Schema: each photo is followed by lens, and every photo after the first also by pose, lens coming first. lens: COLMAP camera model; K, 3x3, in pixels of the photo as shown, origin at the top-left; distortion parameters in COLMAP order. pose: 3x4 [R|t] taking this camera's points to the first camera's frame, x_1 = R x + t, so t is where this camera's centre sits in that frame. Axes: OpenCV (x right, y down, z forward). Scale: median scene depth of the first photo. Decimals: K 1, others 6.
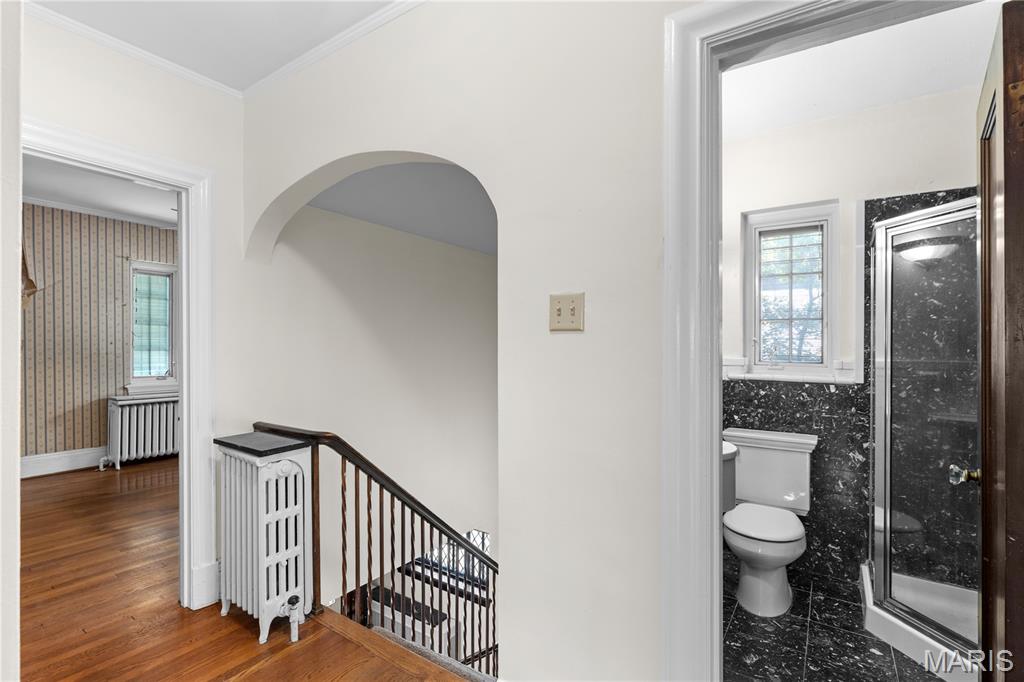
lens RADIAL K [[469.2, 0, 510.8], [0, 469.2, 343.8], [0, 0, 1]] dist [-0.004266, -0.000449]
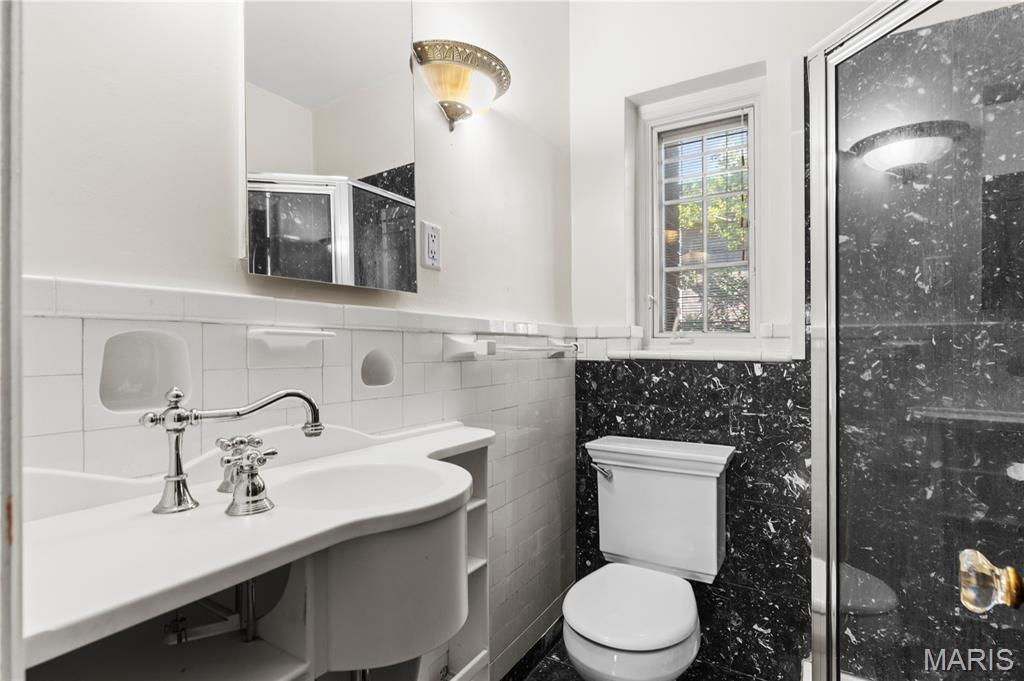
lens RADIAL K [[502.5, 0, 513.2], [0, 502.5, 343.5], [0, 0, 1]] dist [-0.006112, -0.000474]
pose [[0.998428, -0.003632, 0.055926, 0.334665], [0.003924, 0.999979, -0.005103, 0.064222], [-0.055906, 0.005314, 0.998422, 0.367353]]
